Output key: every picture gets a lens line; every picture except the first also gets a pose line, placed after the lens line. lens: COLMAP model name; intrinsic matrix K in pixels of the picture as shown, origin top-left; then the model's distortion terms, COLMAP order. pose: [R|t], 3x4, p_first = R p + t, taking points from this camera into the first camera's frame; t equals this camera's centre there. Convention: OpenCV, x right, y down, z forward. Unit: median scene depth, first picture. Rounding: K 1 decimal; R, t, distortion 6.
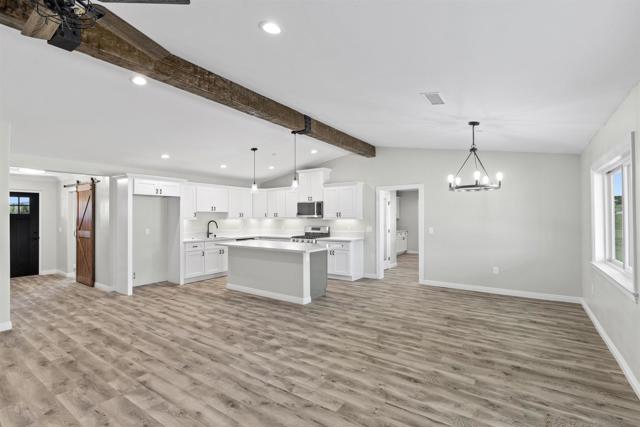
lens RADIAL K [[300.0, 0, 322.2], [0, 300.0, 214.2], [0, 0, 1]] dist [-0.001464, 0.000175]
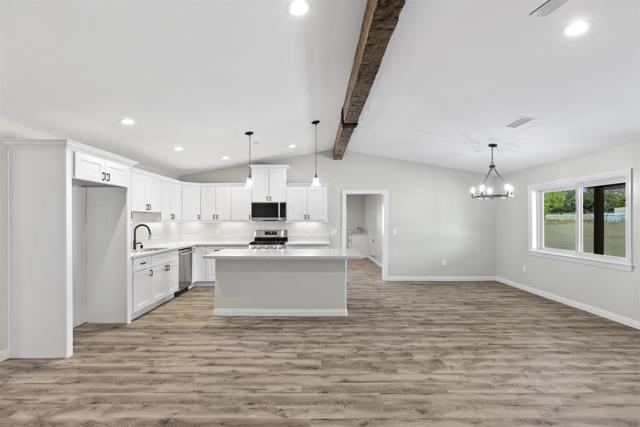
lens RADIAL K [[300.0, 0, 320.3], [0, 300.0, 221.2], [0, 0, 1]] dist [-0.001464, 0.000175]
pose [[0.822194, 0.000495, 0.569208, -0.697153], [-0.007544, 0.999921, 0.010029, 0.005964], [-0.569158, -0.012540, 0.822133, 0.324478]]
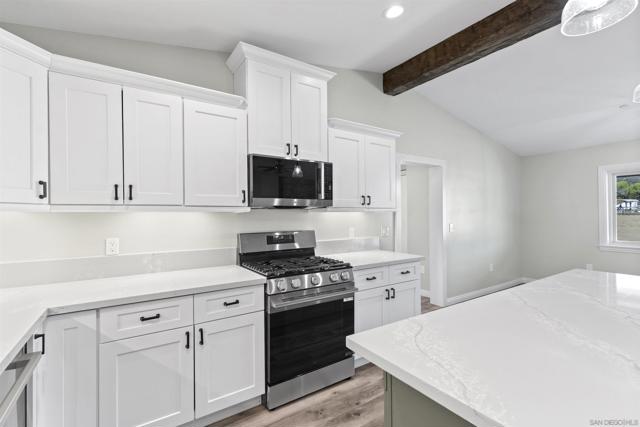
lens RADIAL K [[287.7, 0, 315.5], [0, 287.7, 214.0], [0, 0, 1]] dist [0.008043, -0.001735]
pose [[0.375593, 0.004002, 0.926776, -0.546894], [-0.002945, 0.999991, -0.003125, 0.034019], [-0.926780, -0.001555, 0.375601, 1.437001]]
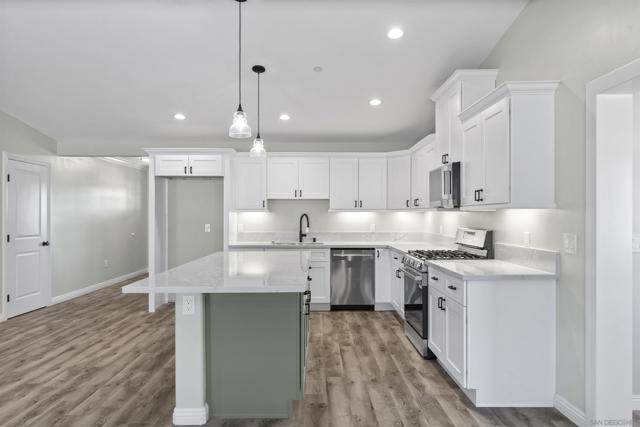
lens RADIAL K [[410.9, 0, 318.8], [0, 410.9, 214.8], [0, 0, 1]] dist [0.004898, 0.000001]
pose [[0.575225, 0.000945, -0.817995, 0.521945], [0.007253, 0.999954, 0.006256, 0.030118], [0.817963, -0.009532, 0.575191, 0.917221]]
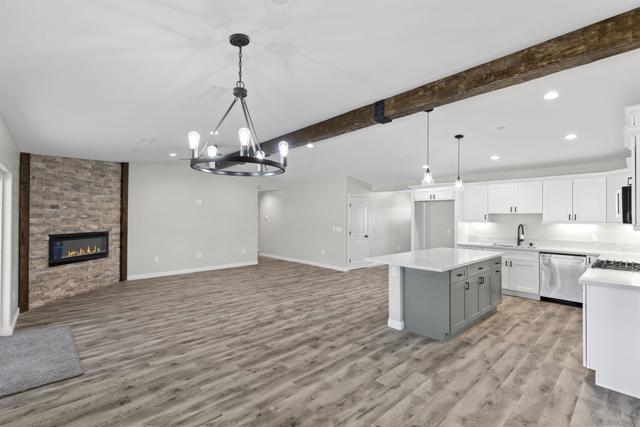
lens RADIAL K [[287.7, 0, 317.6], [0, 287.7, 214.2], [0, 0, 1]] dist [0.008043, -0.001735]
pose [[-0.226333, -0.008455, -0.974013, 0.824803], [0.005684, 0.999934, -0.010000, -0.001730], [0.974033, -0.007800, -0.226270, 1.072912]]
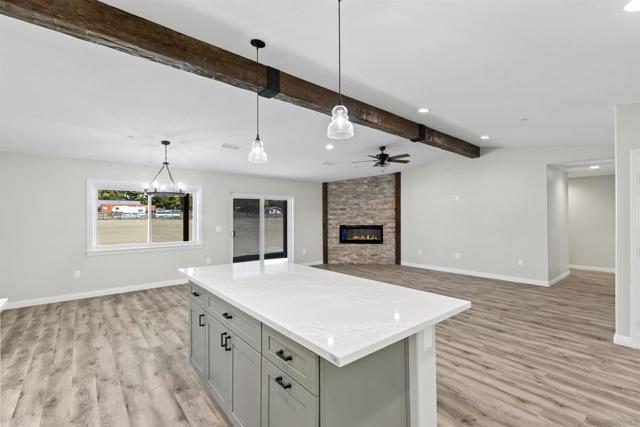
lens RADIAL K [[287.7, 0, 319.3], [0, 287.7, 213.0], [0, 0, 1]] dist [0.008043, -0.001735]
pose [[-0.961837, 0.010141, 0.273435, -0.381100], [0.004157, 0.999739, -0.022457, 0.019996], [-0.273592, -0.020463, -0.961628, 1.719184]]
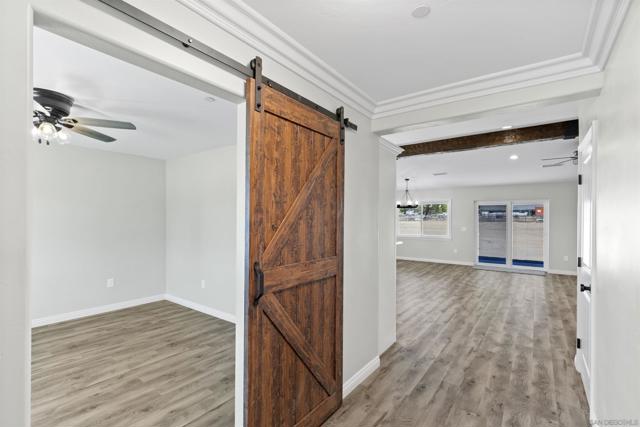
lens RADIAL K [[287.7, 0, 320.9], [0, 287.7, 216.0], [0, 0, 1]] dist [0.008043, -0.001735]
pose [[0.036799, 0.015293, 0.999206, -1.526591], [-0.017009, 0.999748, -0.014675, 0.021355], [-0.999178, -0.016456, 0.037050, 1.375324]]
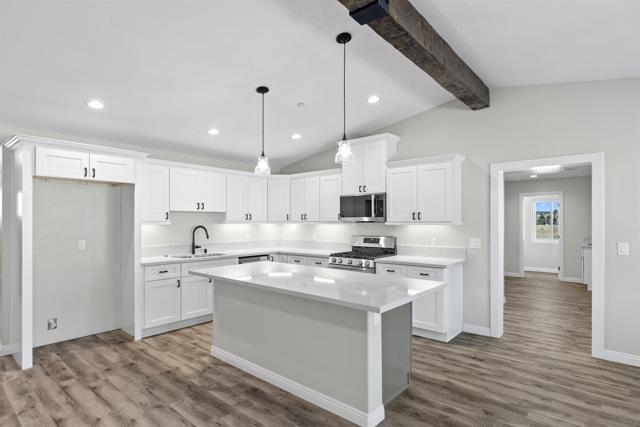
lens RADIAL K [[339.7, 0, 321.0], [0, 339.7, 220.5], [0, 0, 1]] dist [0.001733, -0.001051]
pose [[0.994574, 0.002386, -0.104000, -0.085448], [-0.001538, 0.999965, 0.008240, 0.006385], [0.104016, -0.008035, 0.994543, 0.565397]]
